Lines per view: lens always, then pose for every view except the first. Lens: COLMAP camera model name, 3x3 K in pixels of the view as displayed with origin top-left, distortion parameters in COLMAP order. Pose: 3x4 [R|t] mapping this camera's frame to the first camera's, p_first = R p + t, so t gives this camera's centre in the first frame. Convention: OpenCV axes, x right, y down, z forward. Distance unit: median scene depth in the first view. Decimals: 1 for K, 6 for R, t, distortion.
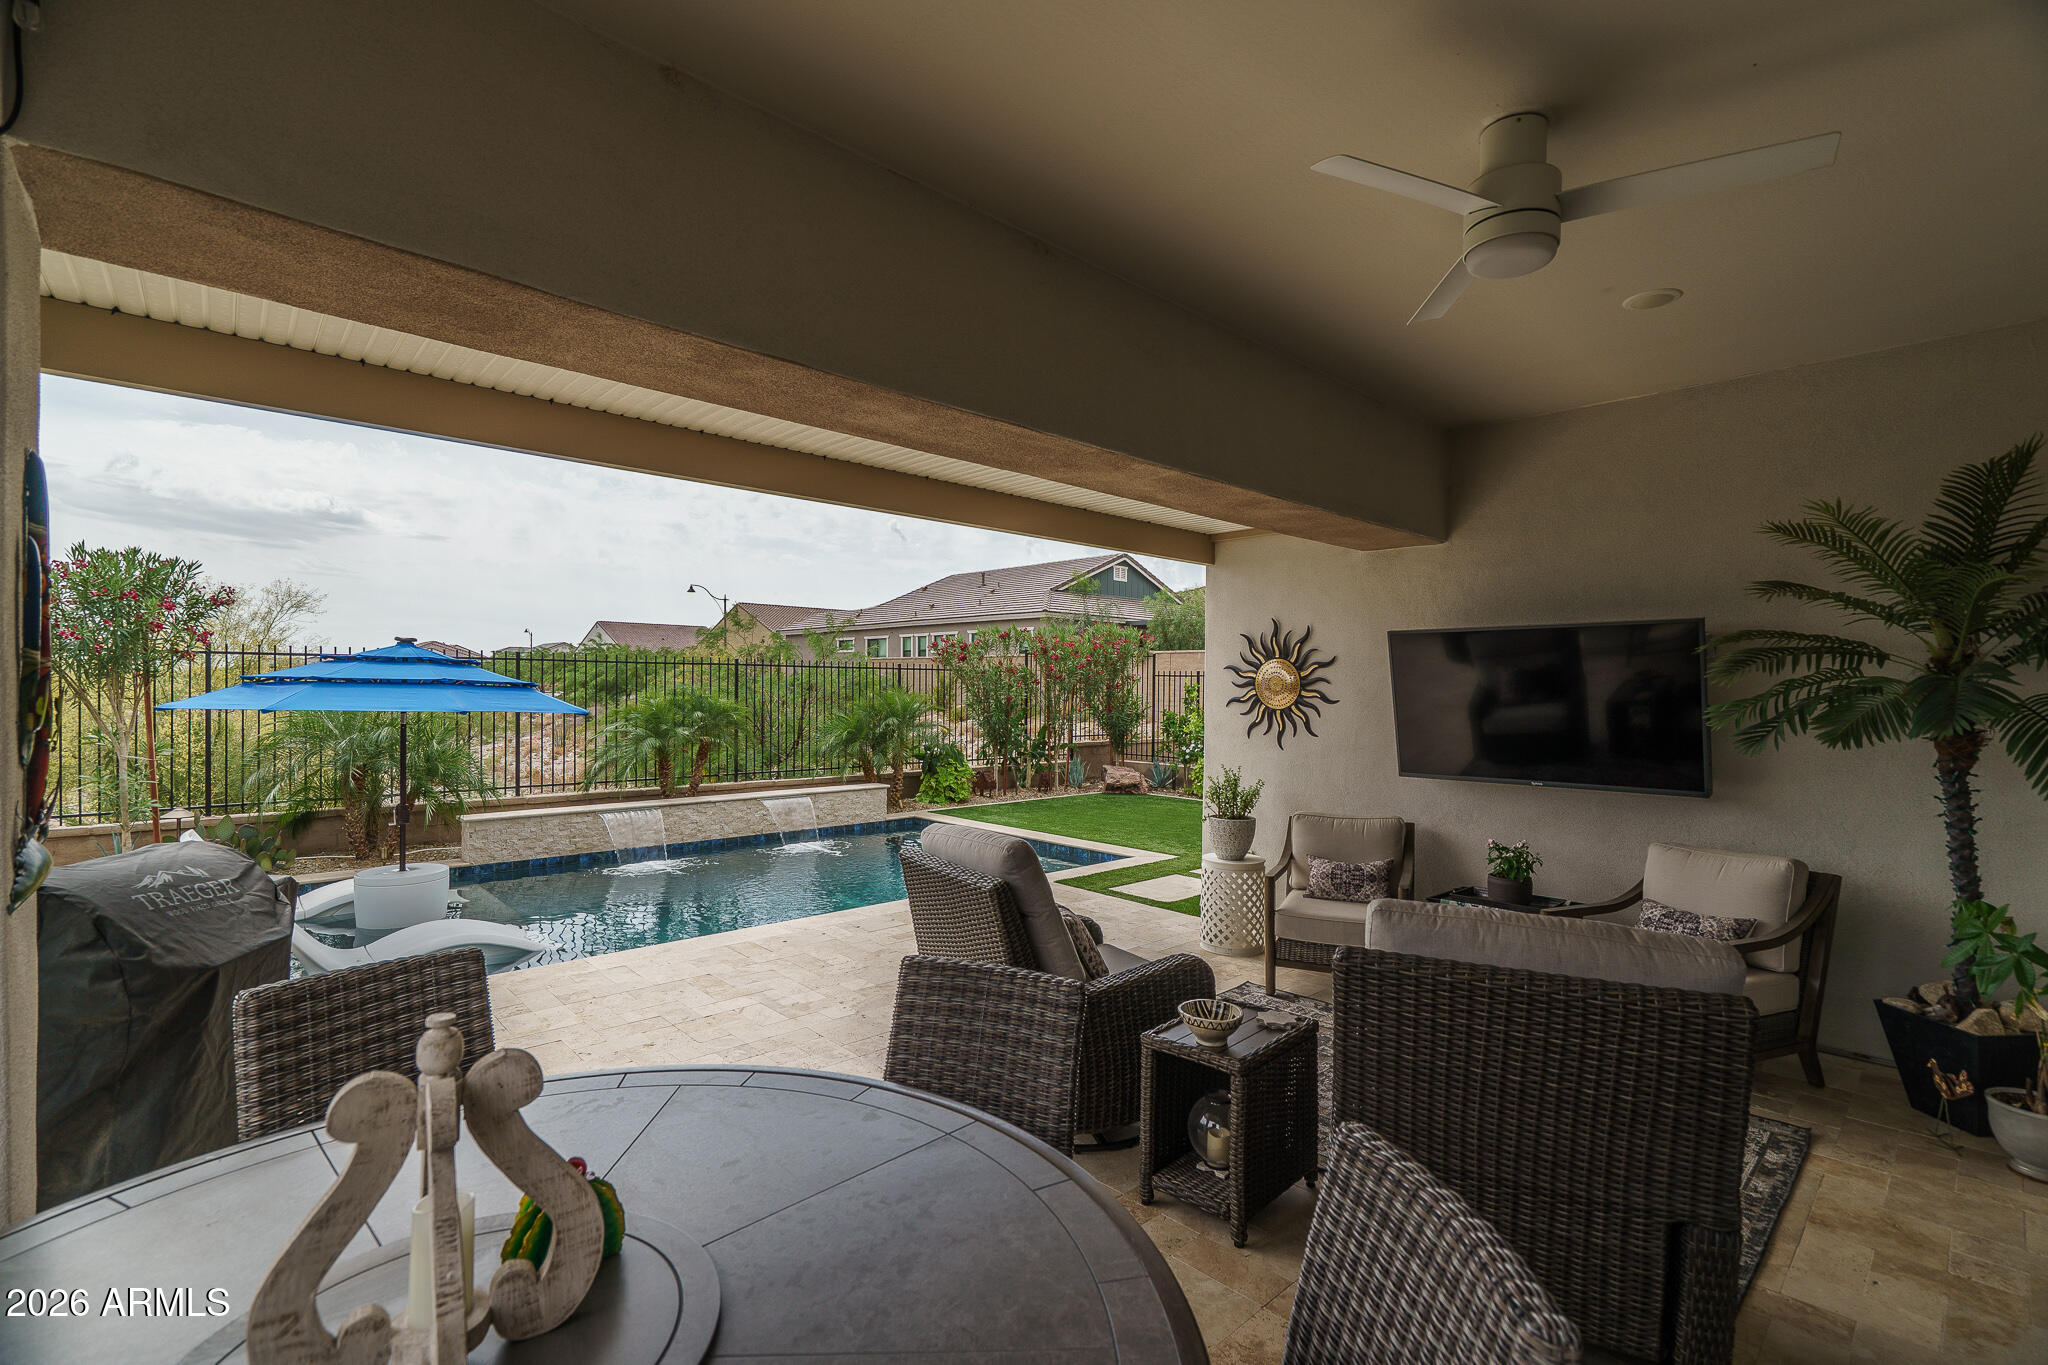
lens RADIAL K [[935.3, 0, 1021.1], [0, 935.3, 680.4], [0, 0, 1]] dist [-0.002157, -0.000039]
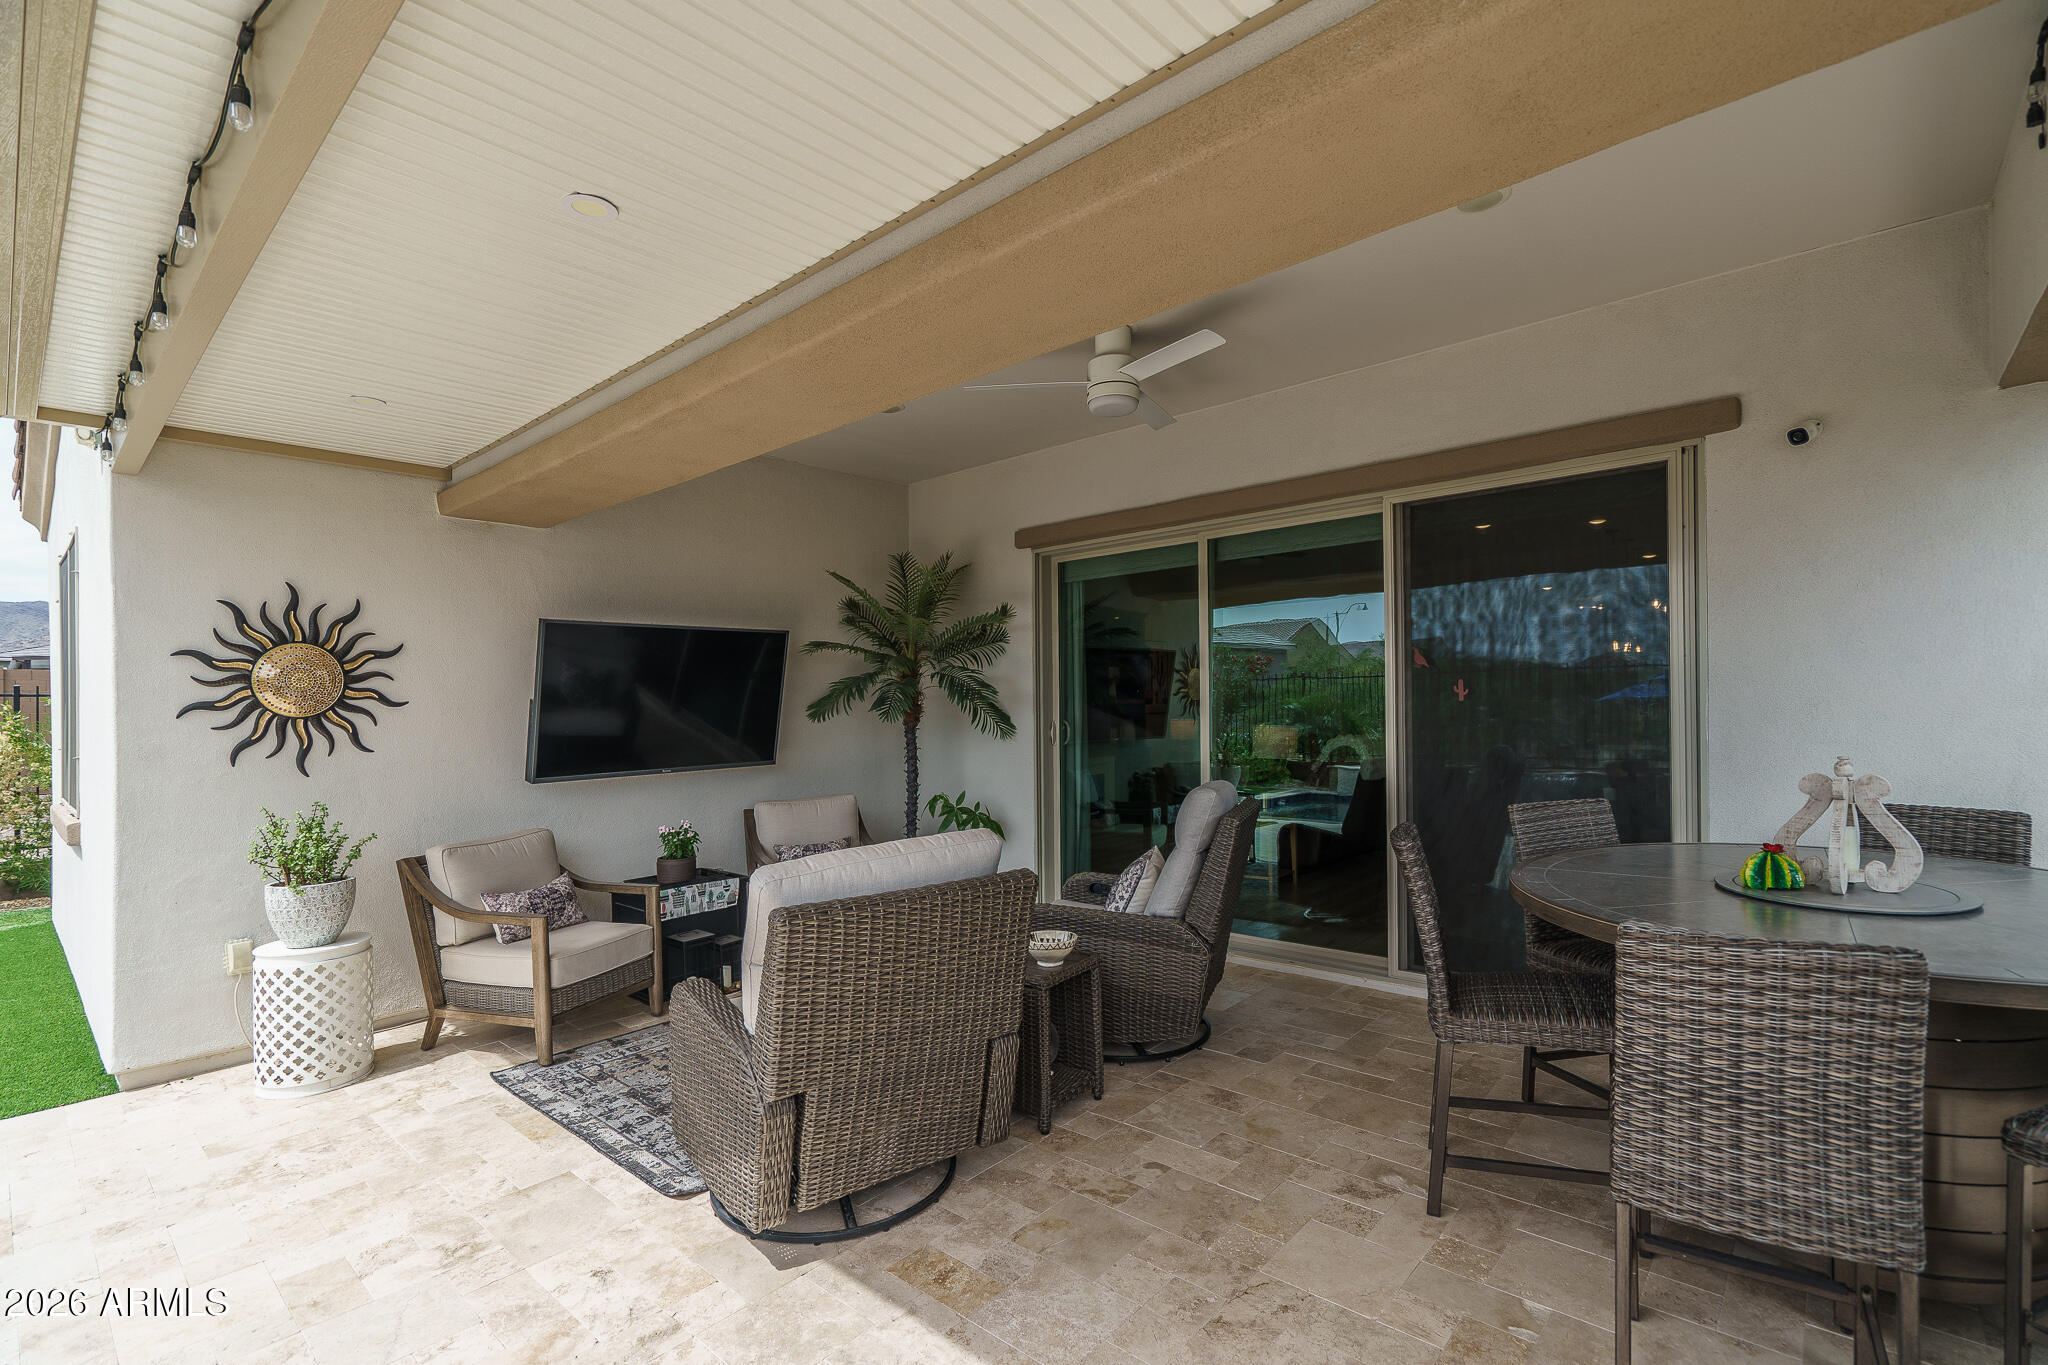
lens RADIAL K [[935.3, 0, 1028.4], [0, 935.3, 696.3], [0, 0, 1]] dist [-0.002157, -0.000039]
pose [[-0.063356, -0.009975, 0.997941, -0.441547], [0.006648, 0.999924, 0.010417, 0.012243], [-0.997969, 0.007295, -0.063285, 0.510249]]
